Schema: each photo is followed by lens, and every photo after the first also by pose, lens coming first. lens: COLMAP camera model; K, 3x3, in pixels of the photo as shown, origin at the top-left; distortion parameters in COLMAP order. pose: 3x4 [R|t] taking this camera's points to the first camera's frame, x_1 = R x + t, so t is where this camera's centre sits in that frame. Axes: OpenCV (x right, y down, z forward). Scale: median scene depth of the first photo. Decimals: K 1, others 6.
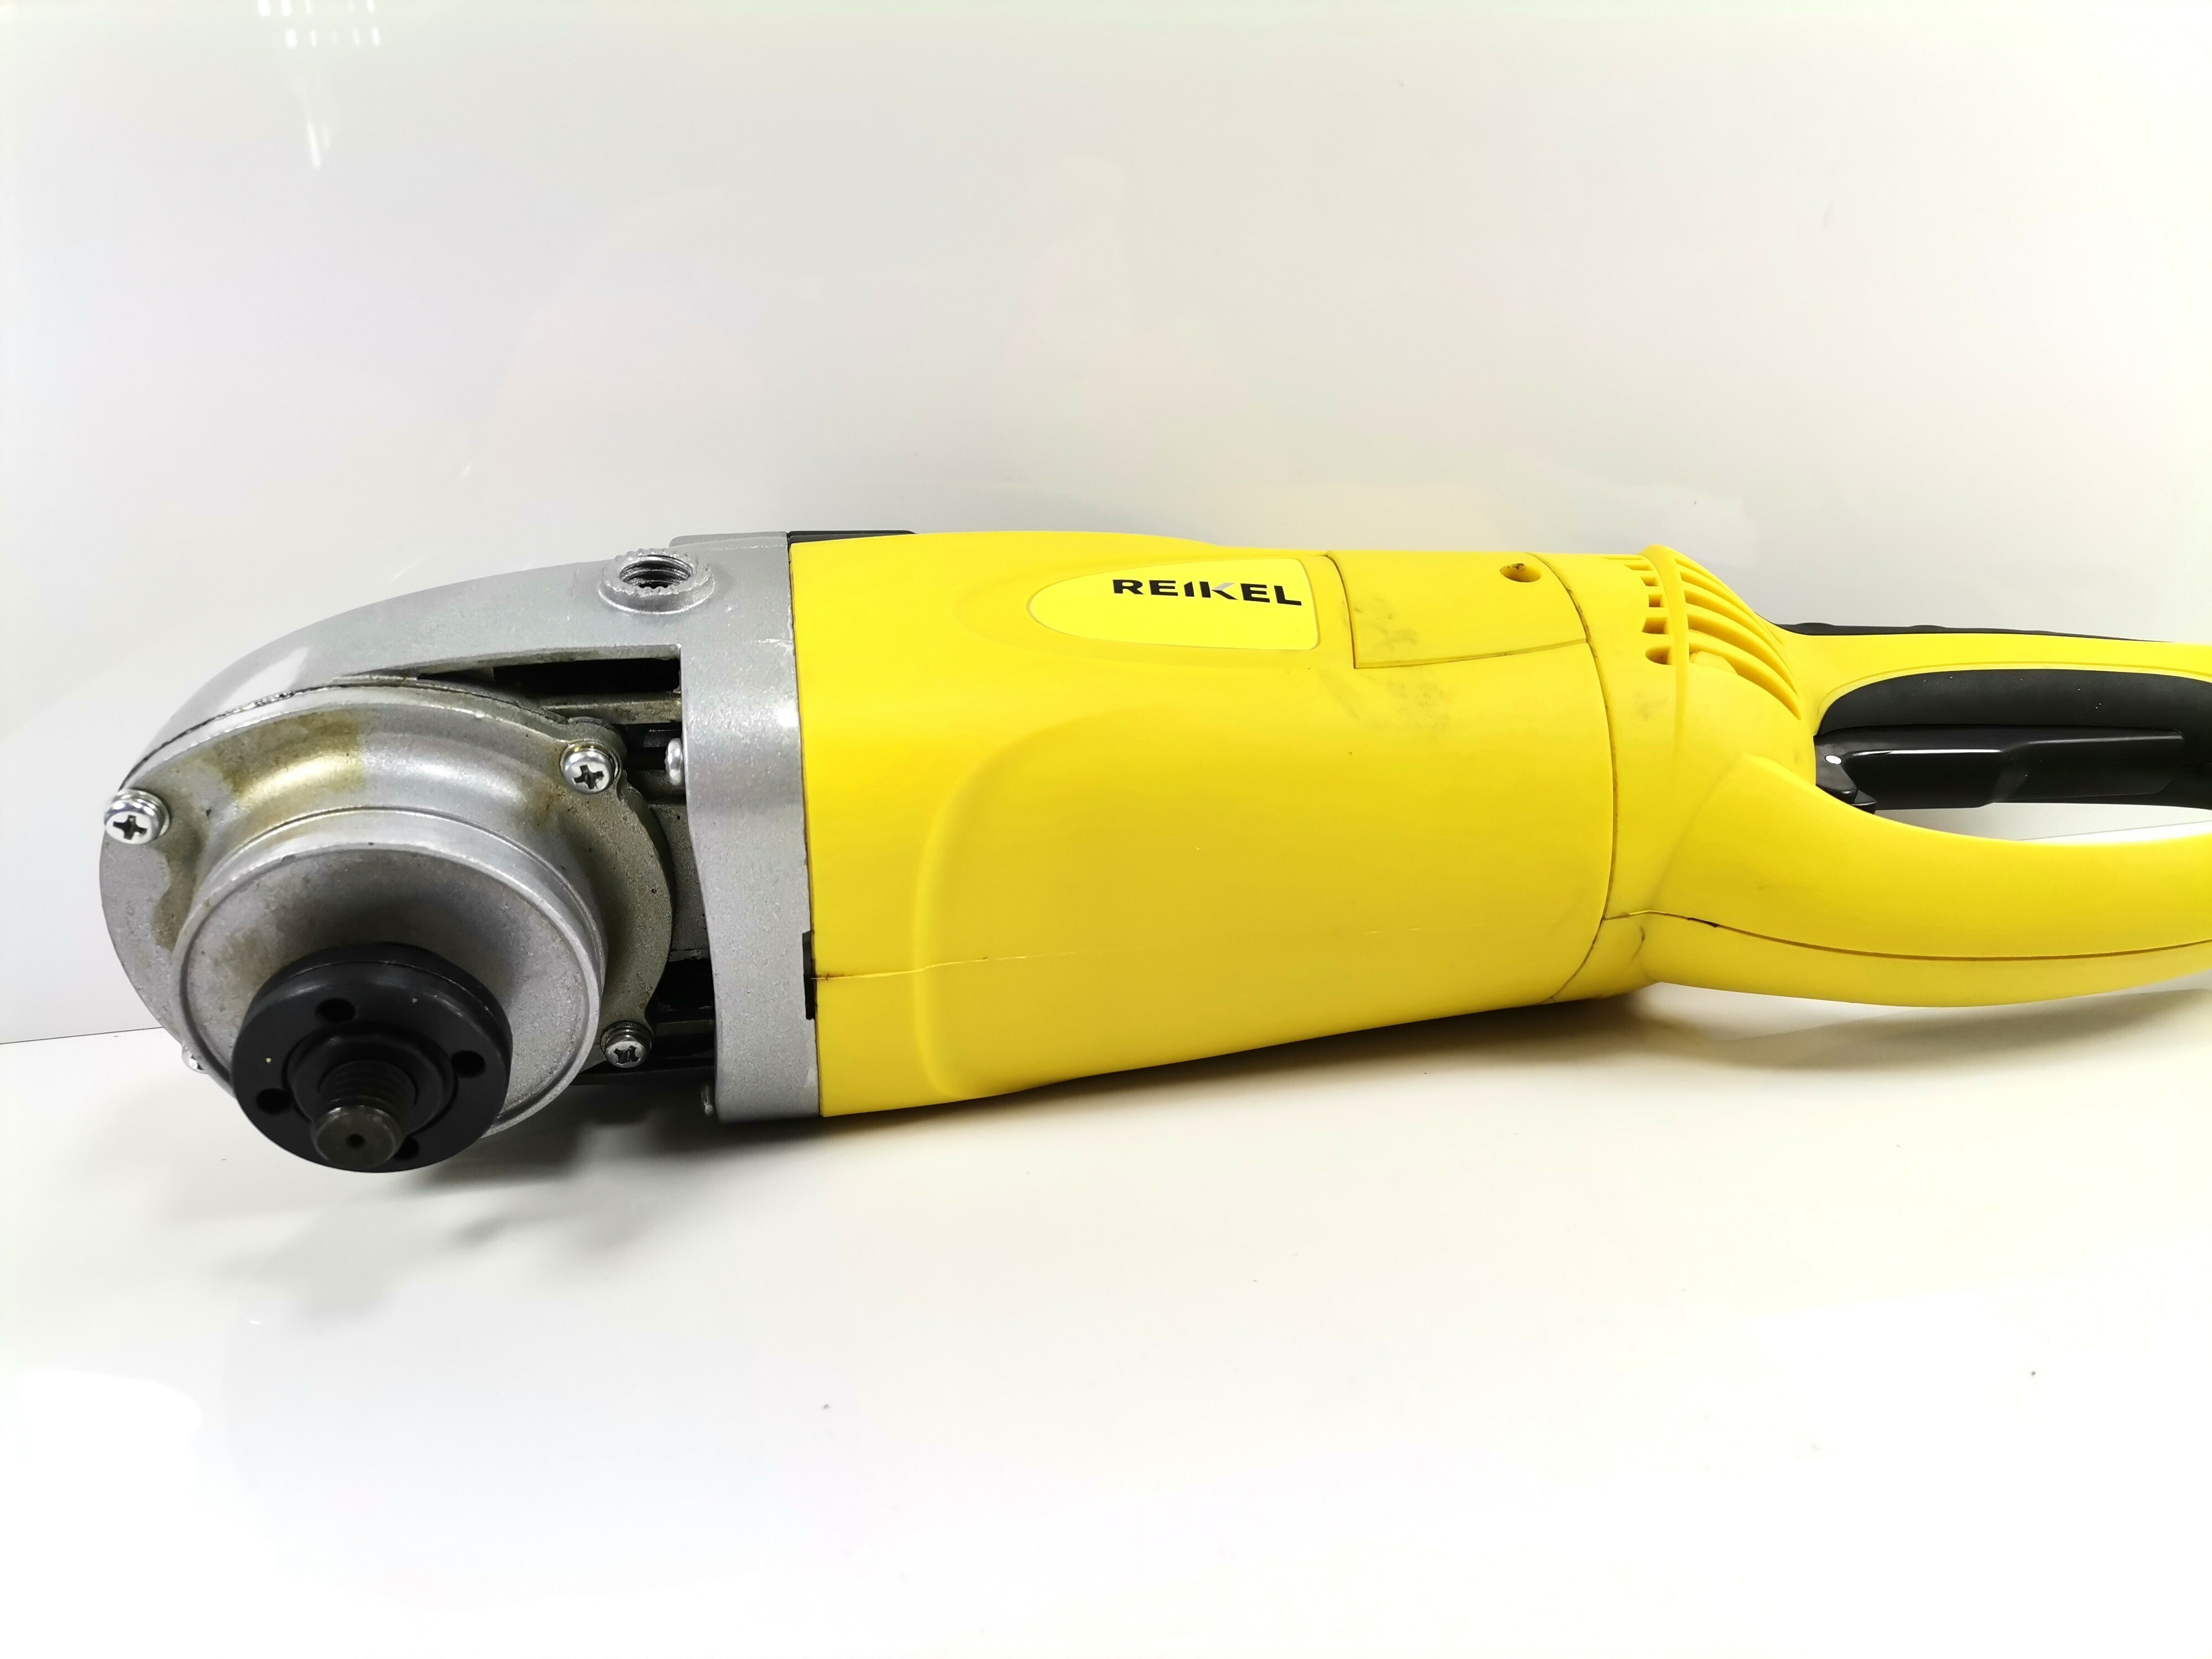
lens RADIAL K [[1687.6, 0, 1108.9], [0, 1687.6, 826.6], [0, 0, 1]] dist [0.018074, -0.013612]
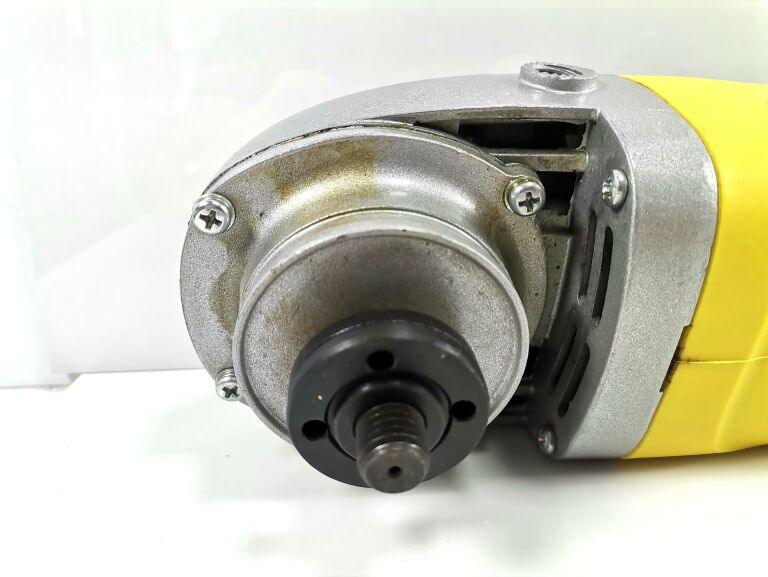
lens RADIAL K [[585.9, 0, 380.1], [0, 585.9, 288.4], [0, 0, 1]] dist [0.018074, -0.013612]
pose [[0.994017, 0.048512, -0.097863, -0.389139], [-0.054082, 0.997016, -0.055087, 0.074790], [0.094899, 0.060050, 0.993674, 0.539395]]
